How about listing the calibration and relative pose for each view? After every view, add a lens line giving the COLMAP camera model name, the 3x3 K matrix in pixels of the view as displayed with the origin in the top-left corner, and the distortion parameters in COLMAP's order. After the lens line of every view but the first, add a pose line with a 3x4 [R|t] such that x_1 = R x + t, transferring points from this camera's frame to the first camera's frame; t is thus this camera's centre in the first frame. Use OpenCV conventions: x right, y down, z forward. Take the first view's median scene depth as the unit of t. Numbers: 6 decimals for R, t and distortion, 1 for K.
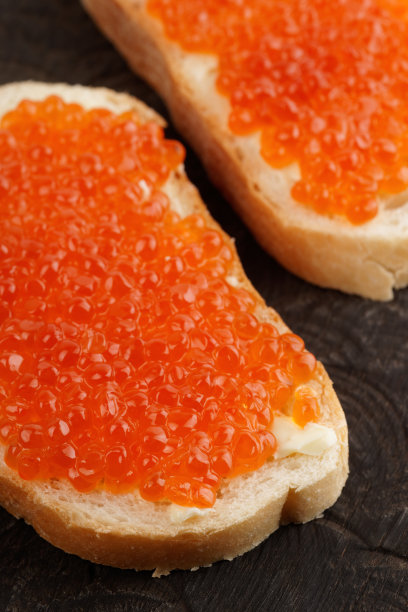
lens RADIAL K [[2416.4, 0, 204.0], [0, 2416.4, 306.0], [0, 0, 1]] dist [0.097990, -0.201054]
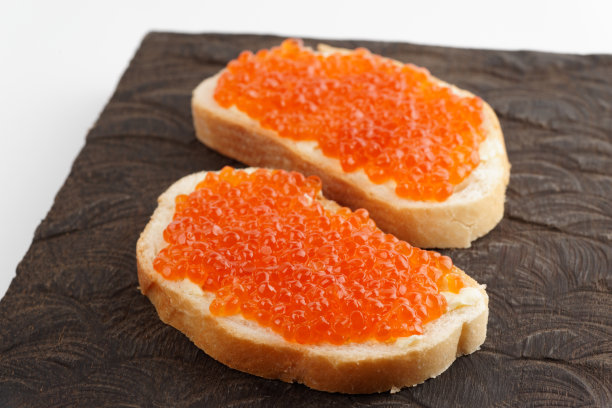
lens RADIAL K [[2155.0, 0, 306.0], [0, 2155.0, 204.0], [0, 0, 1]] dist [0.109116, 1.941945]
pose [[0.962018, -0.134861, 0.237346, -0.380763], [0.204153, 0.932619, -0.297563, 0.393966], [-0.181224, 0.334717, 0.924728, -0.309959]]
